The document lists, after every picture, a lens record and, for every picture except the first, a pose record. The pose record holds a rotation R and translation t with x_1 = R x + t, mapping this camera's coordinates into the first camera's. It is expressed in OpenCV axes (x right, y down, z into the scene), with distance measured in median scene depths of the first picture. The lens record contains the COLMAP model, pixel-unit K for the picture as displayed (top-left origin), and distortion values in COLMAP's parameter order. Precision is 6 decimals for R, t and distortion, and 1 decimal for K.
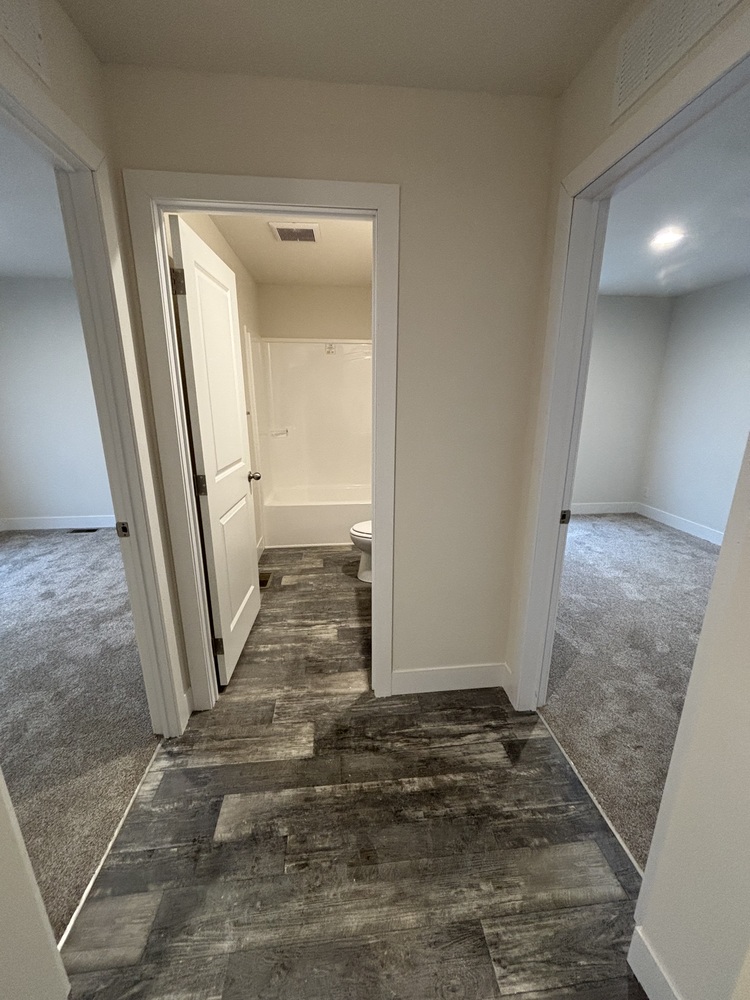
lens RADIAL K [[404.6, 0, 375.0], [0, 404.6, 500.0], [0, 0, 1]] dist [0.000179, 0.000084]
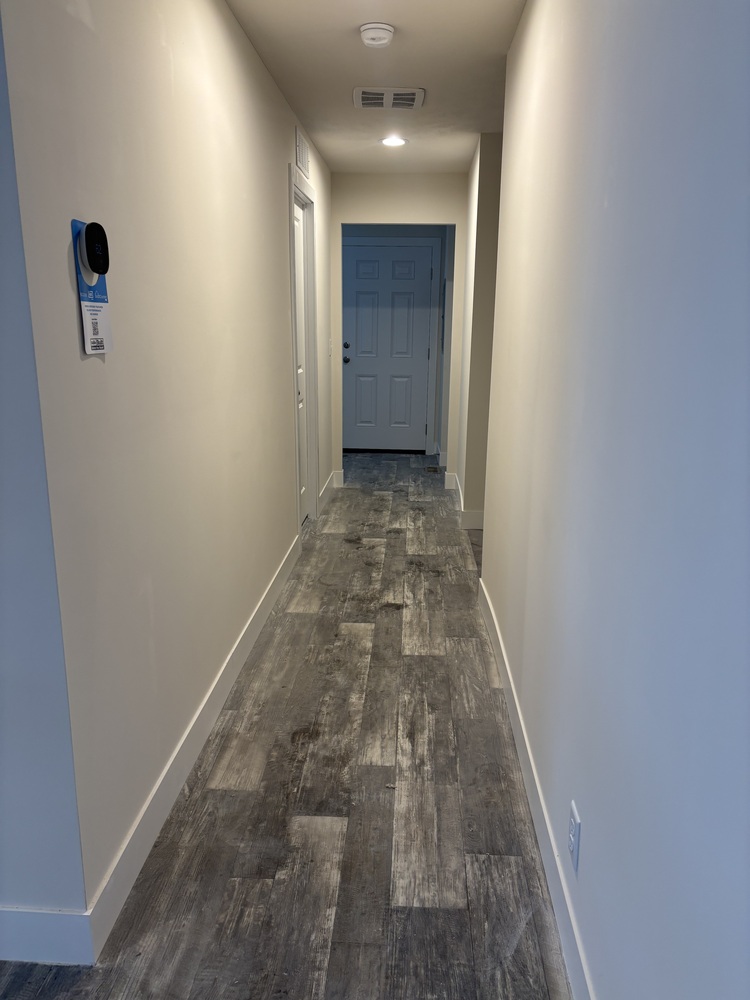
lens RADIAL K [[738.2, 0, 375.0], [0, 738.2, 500.0], [0, 0, 1]] dist [-0.000129, -0.000970]
pose [[-0.164977, 0.227388, -0.959728, 1.532919], [-0.256754, 0.929611, 0.264388, -0.207055], [0.952292, 0.290032, -0.094981, 0.970535]]
